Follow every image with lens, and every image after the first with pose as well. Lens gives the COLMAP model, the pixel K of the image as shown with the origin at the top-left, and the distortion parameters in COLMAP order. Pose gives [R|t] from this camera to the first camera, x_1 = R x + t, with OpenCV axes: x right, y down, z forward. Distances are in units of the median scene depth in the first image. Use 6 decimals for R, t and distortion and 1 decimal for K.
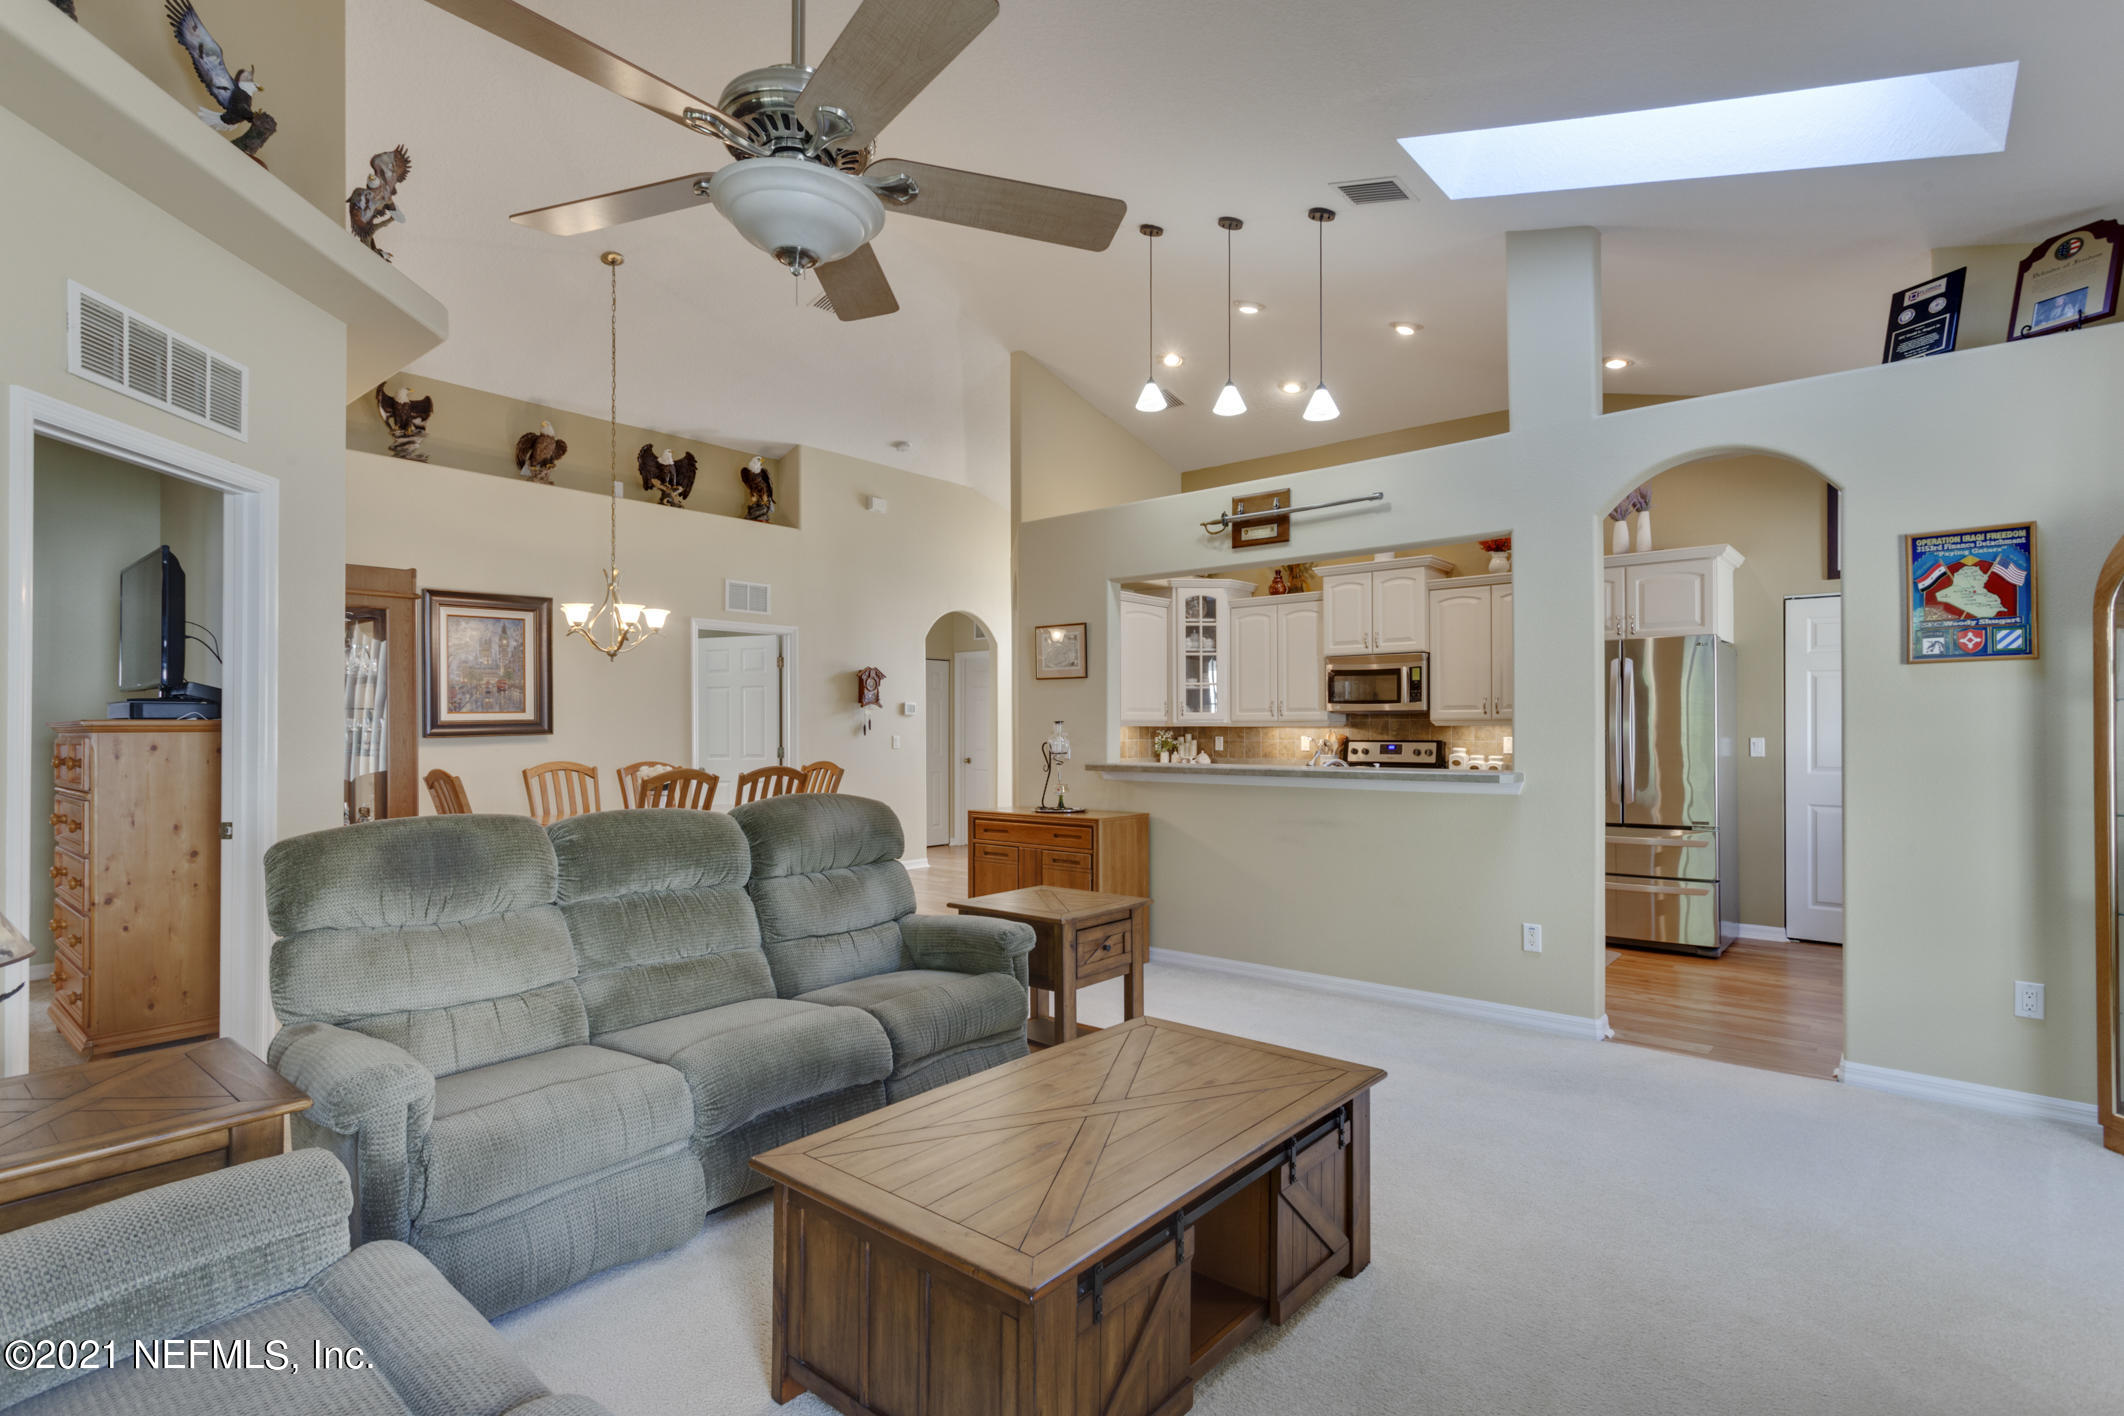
lens RADIAL K [[1014.0, 0, 1061.2], [0, 1014.0, 723.7], [0, 0, 1]] dist [-0.003754, 0.002690]
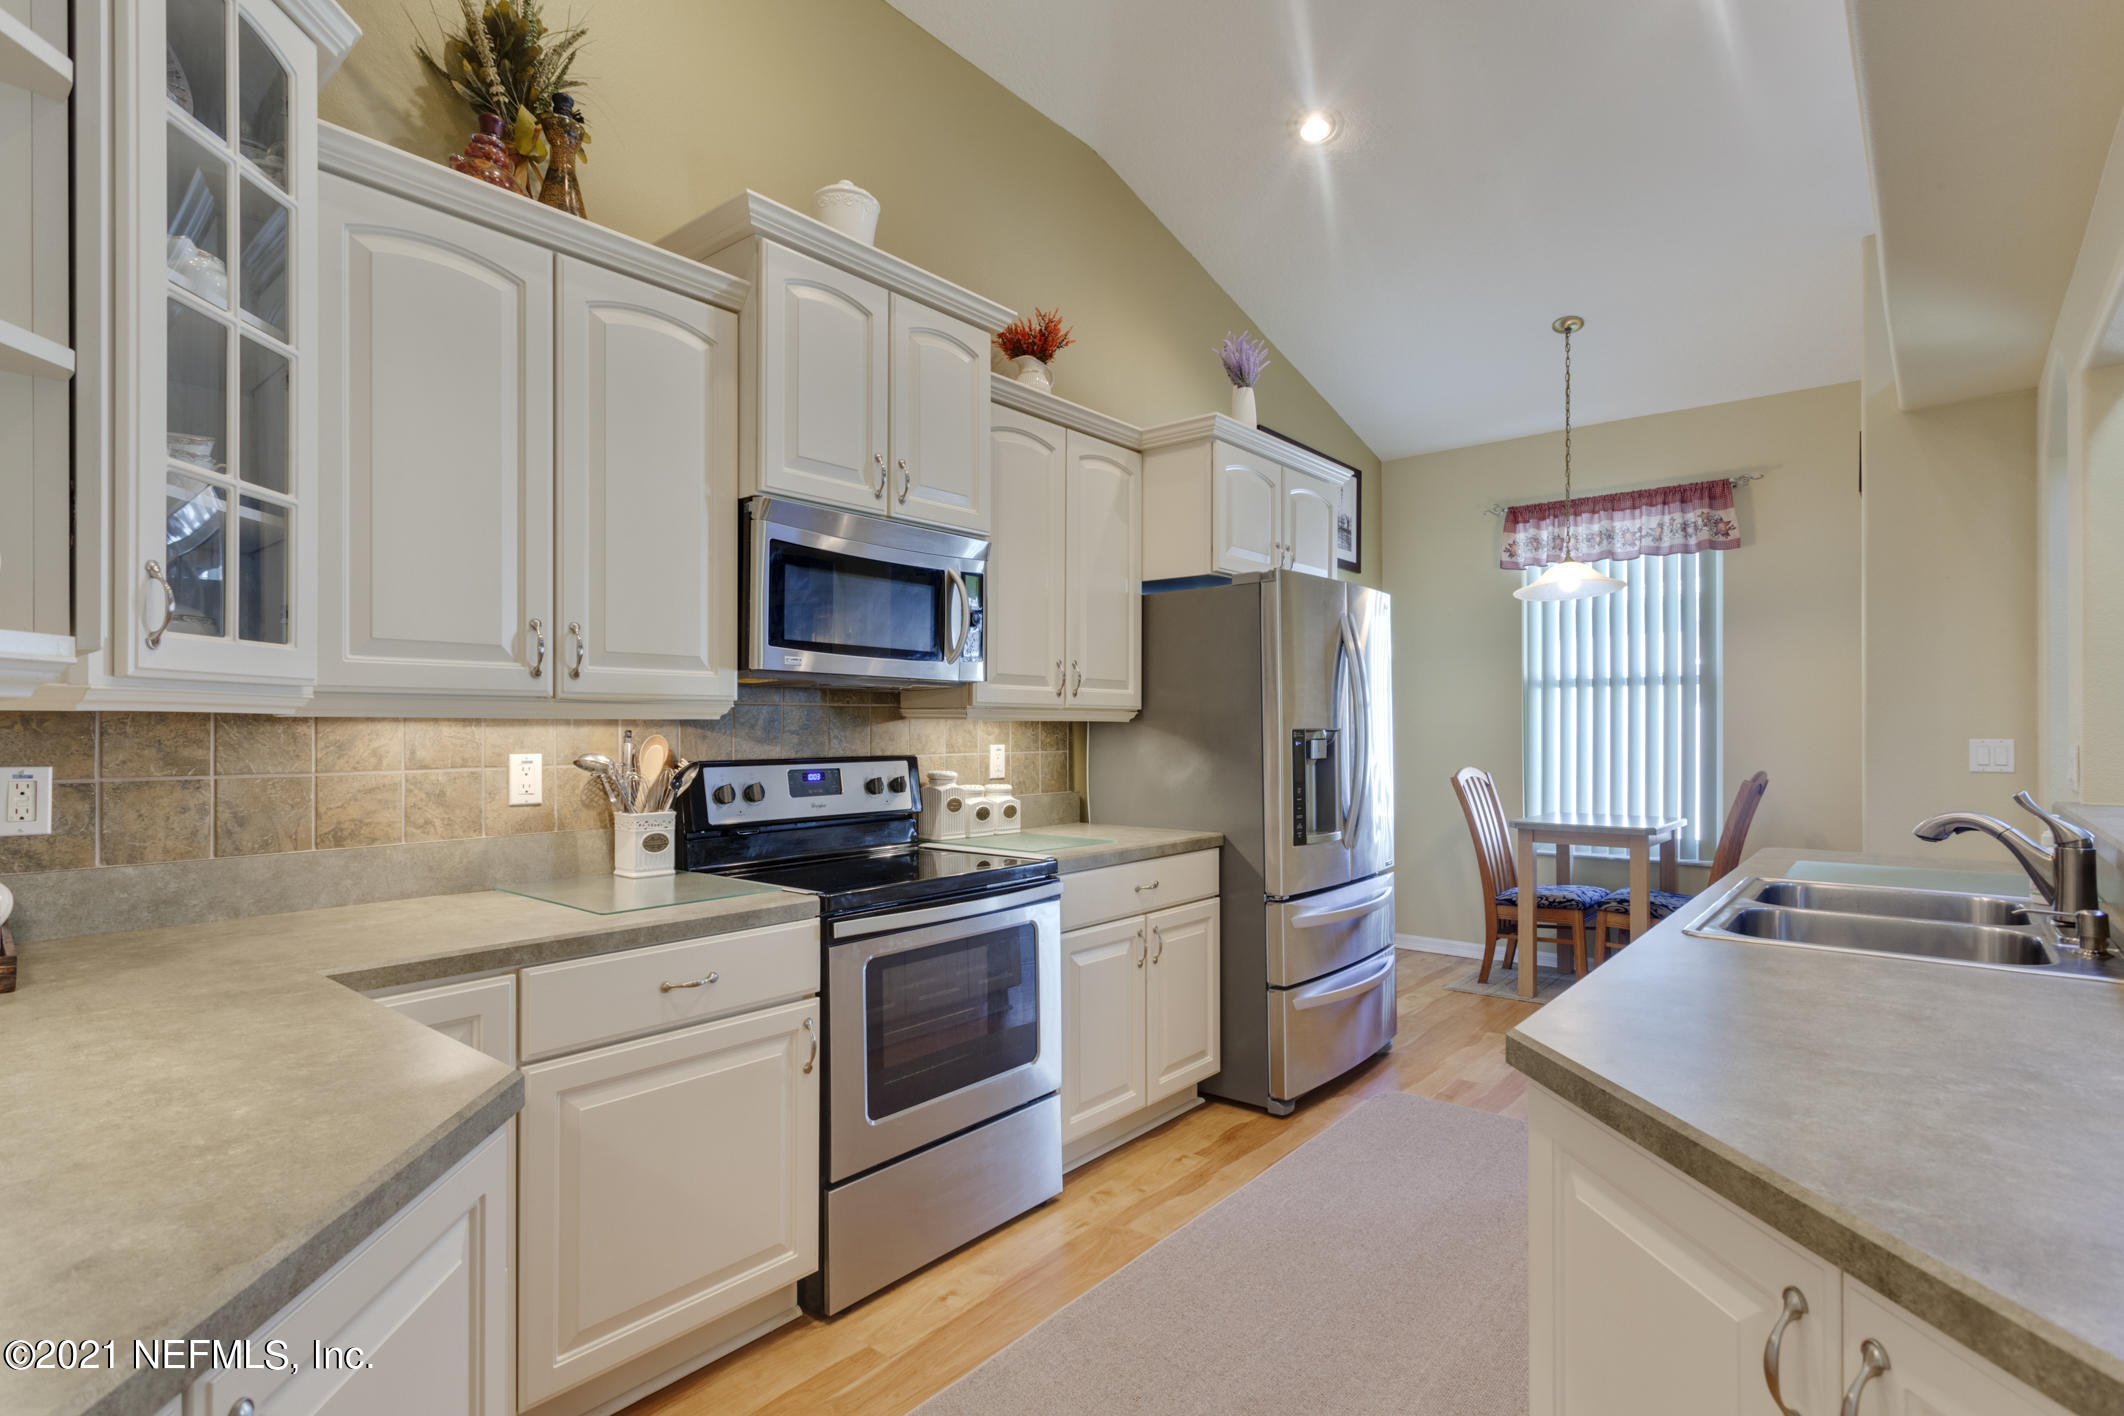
lens RADIAL K [[1049.9, 0, 1046.1], [0, 1049.9, 724.3], [0, 0, 1]] dist [-0.003418, 0.003225]
pose [[-0.019430, 0.003850, 0.999804, -0.062125], [-0.005209, 0.999979, -0.003952, 0.004882], [-0.999798, -0.005284, -0.019409, 0.919136]]
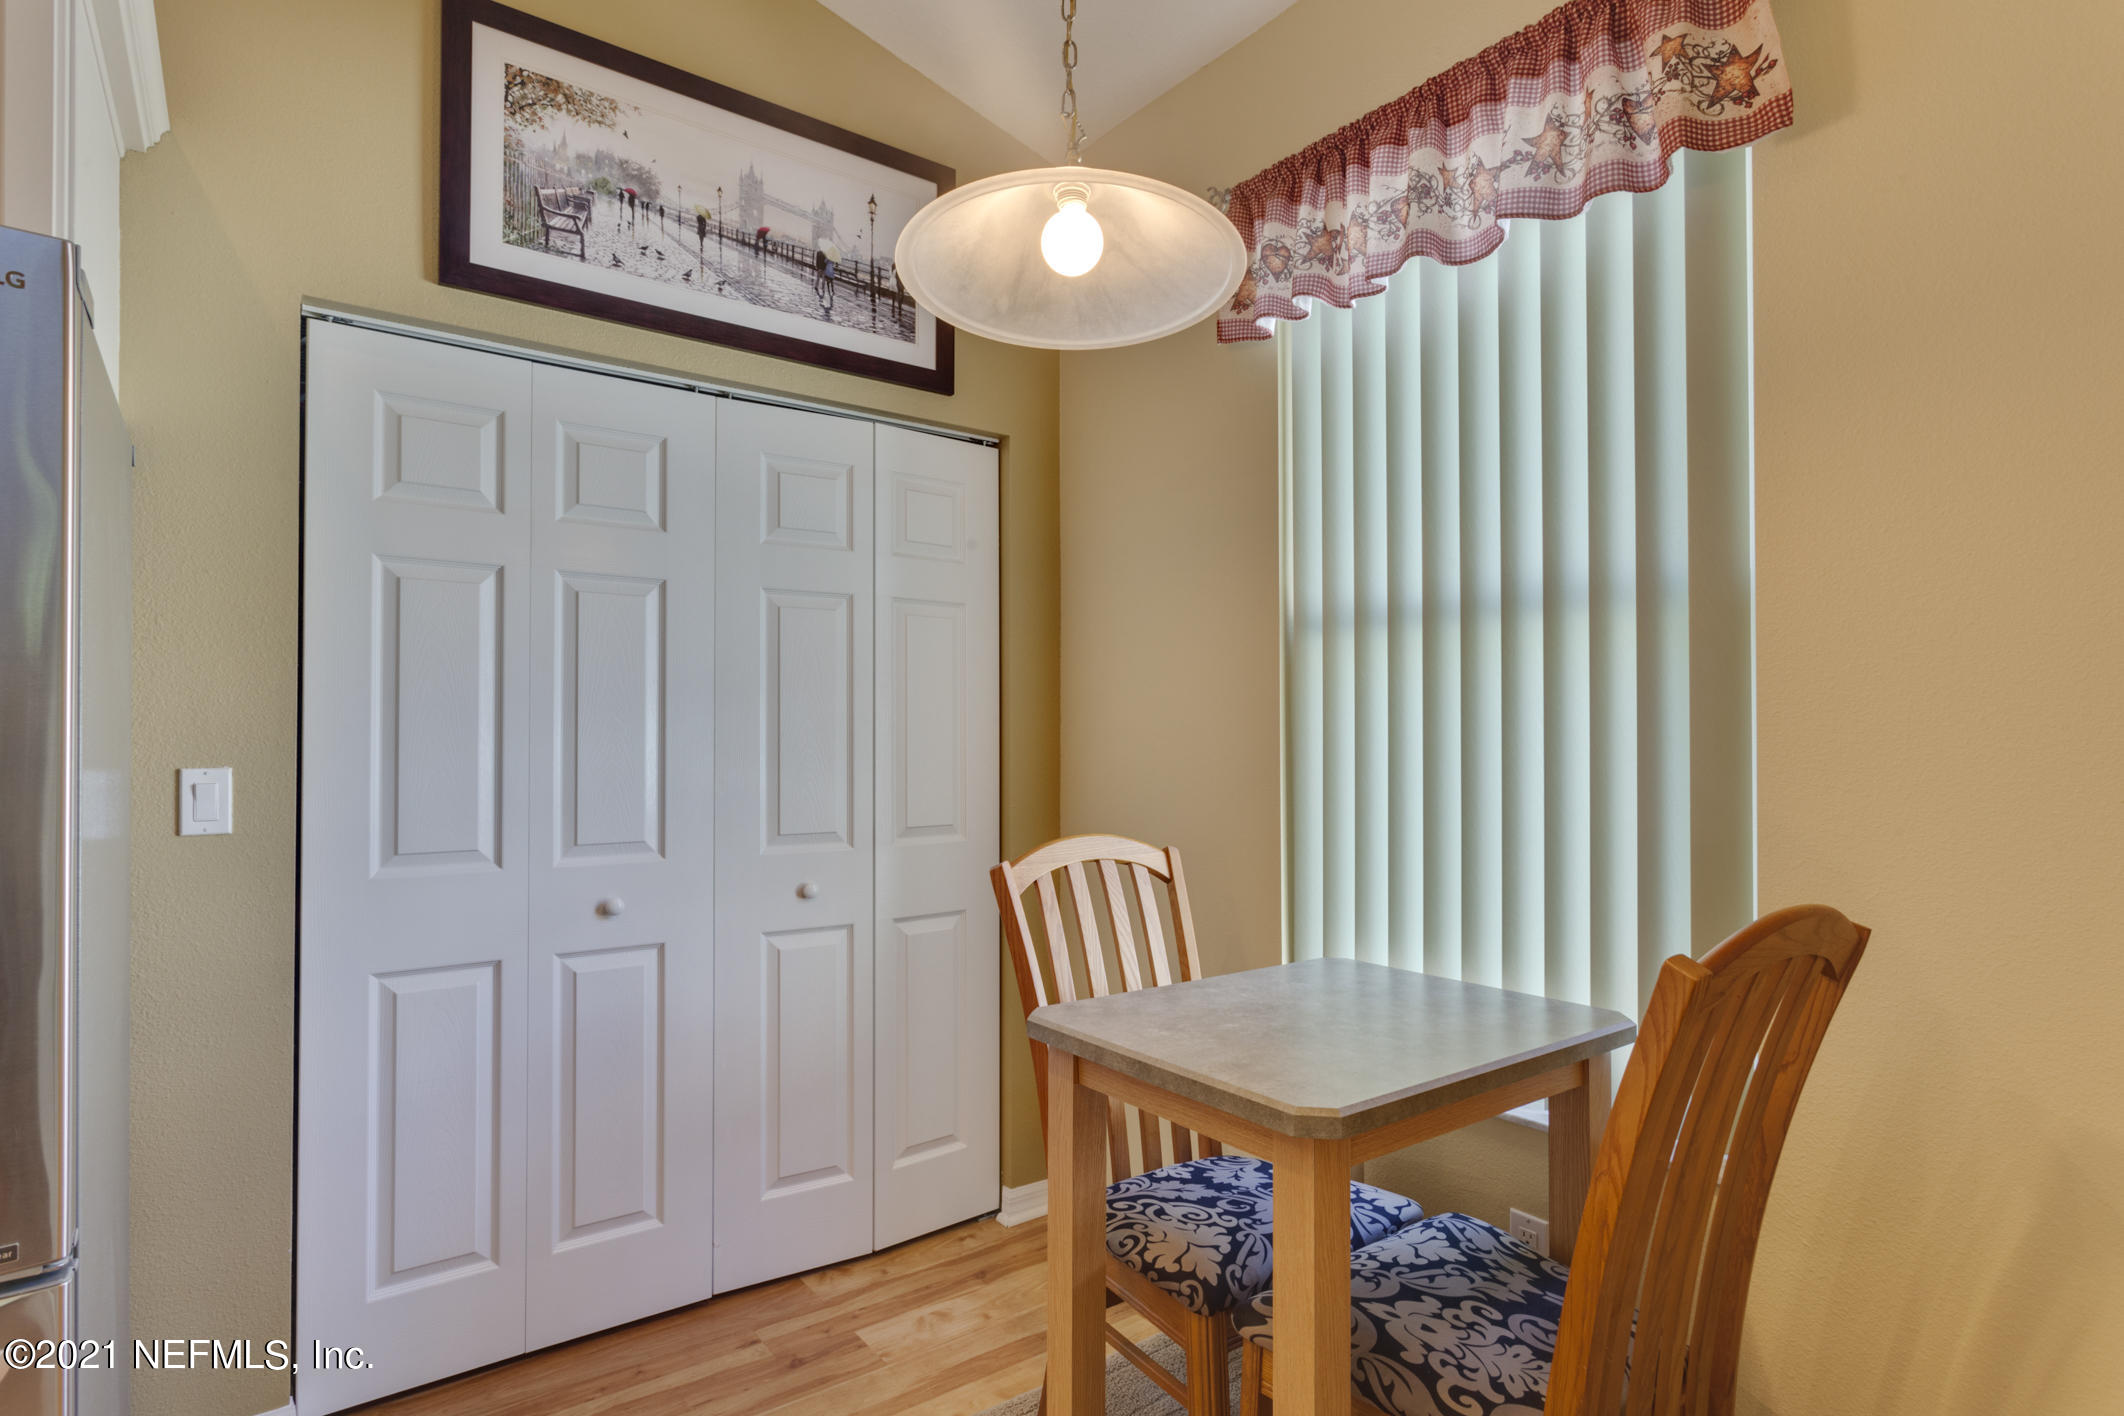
lens RADIAL K [[1049.9, 0, 1080.2], [0, 1049.9, 715.5], [0, 0, 1]] dist [-0.003418, 0.003225]
pose [[0.198857, 0.019788, 0.979829, 0.364646], [-0.003037, 0.999804, -0.019575, 0.003395], [-0.980024, 0.000917, 0.198878, 0.568782]]
